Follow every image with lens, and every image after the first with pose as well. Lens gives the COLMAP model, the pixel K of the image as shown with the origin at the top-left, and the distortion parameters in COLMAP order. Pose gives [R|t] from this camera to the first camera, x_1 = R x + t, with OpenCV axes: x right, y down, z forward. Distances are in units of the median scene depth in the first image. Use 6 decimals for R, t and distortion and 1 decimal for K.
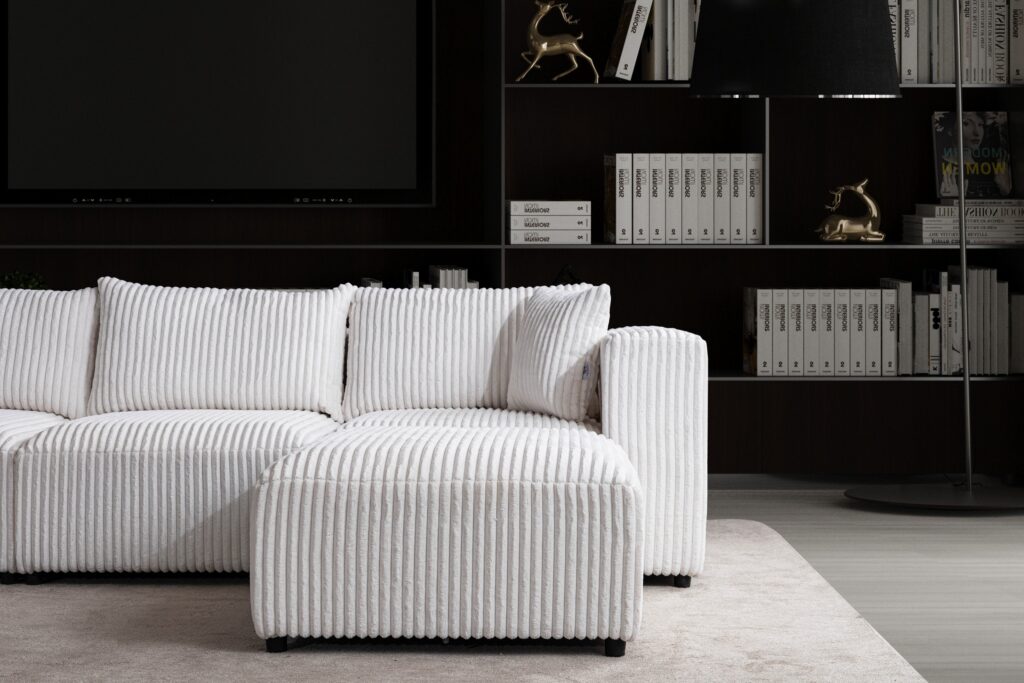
lens RADIAL K [[1477.6, 0, 511.7], [0, 1477.6, 342.6], [0, 0, 1]] dist [0.010289, -0.032715]
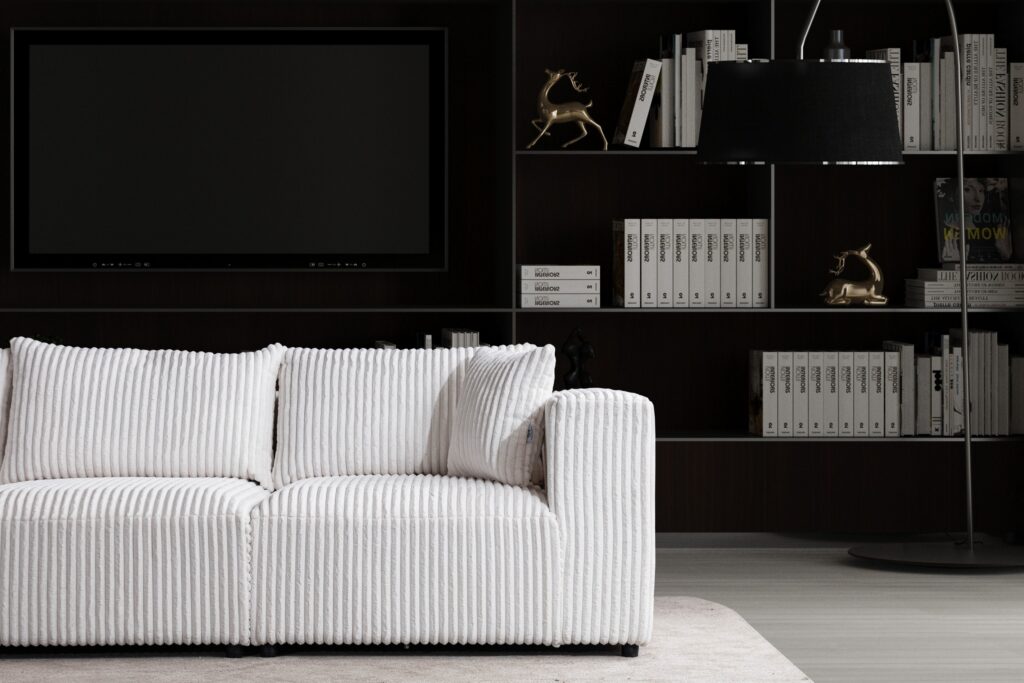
lens RADIAL K [[1782.6, 0, 511.3], [0, 1782.6, 344.4], [0, 0, 1]] dist [0.000404, 0.050658]
pose [[0.998871, -0.000401, 0.047495, -0.017032], [0.002187, 0.999292, -0.037558, 0.004013], [-0.047447, 0.037620, 0.998165, -0.161677]]
